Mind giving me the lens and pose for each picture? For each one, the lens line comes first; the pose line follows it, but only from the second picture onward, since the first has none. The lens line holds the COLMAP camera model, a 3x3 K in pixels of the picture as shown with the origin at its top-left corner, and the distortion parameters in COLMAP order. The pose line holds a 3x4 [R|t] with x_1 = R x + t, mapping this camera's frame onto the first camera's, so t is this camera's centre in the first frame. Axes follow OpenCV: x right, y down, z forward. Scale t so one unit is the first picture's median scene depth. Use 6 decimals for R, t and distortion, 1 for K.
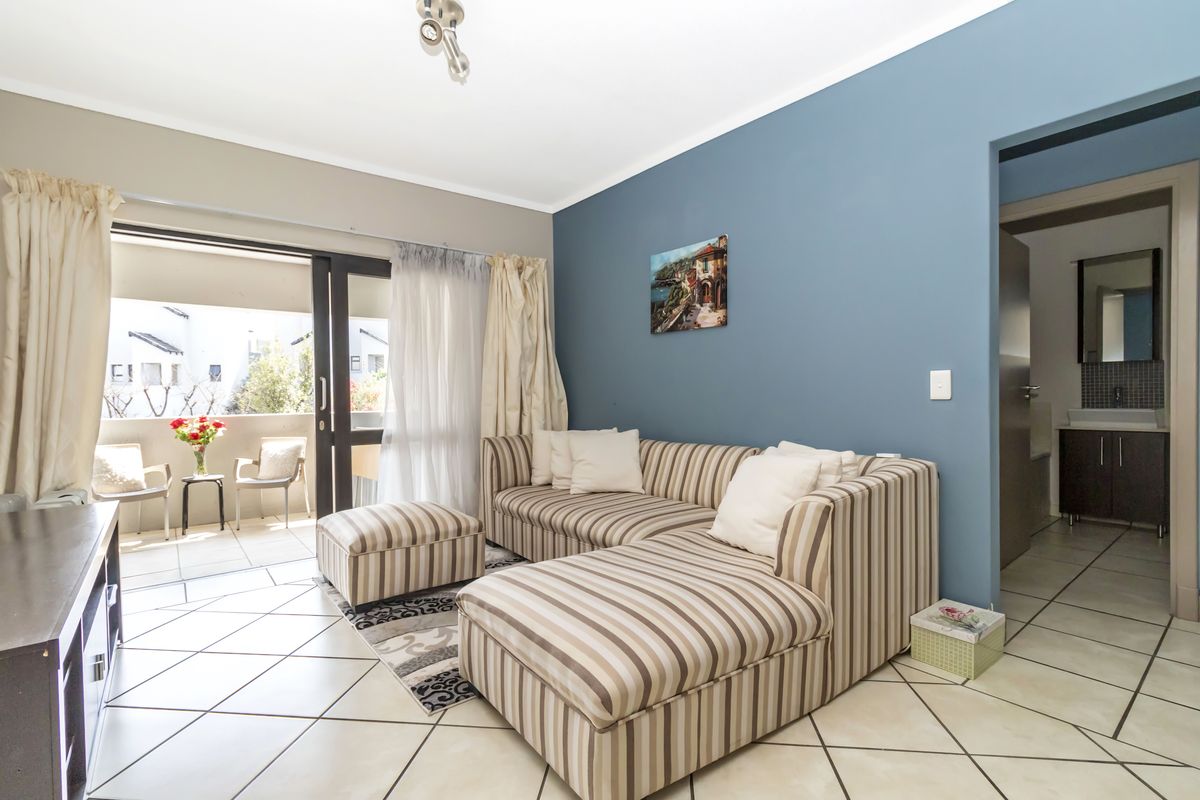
lens RADIAL K [[549.9, 0, 604.9], [0, 549.9, 396.7], [0, 0, 1]] dist [-0.002376, 0.000587]
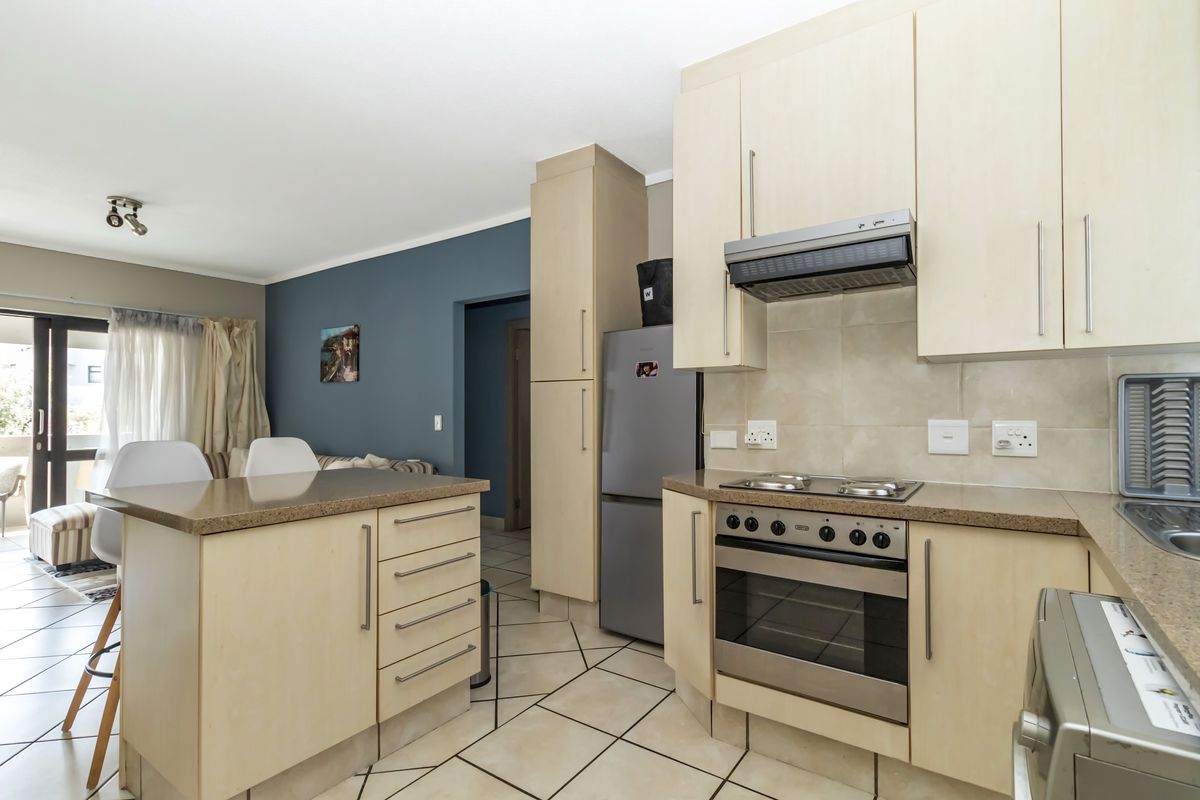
lens RADIAL K [[549.9, 0, 596.0], [0, 549.9, 405.2], [0, 0, 1]] dist [-0.002376, 0.000587]
pose [[0.957968, 0.016209, 0.286418, 0.375619], [-0.010219, 0.999697, -0.022398, -0.028887], [-0.286695, 0.018529, 0.957843, -0.625698]]
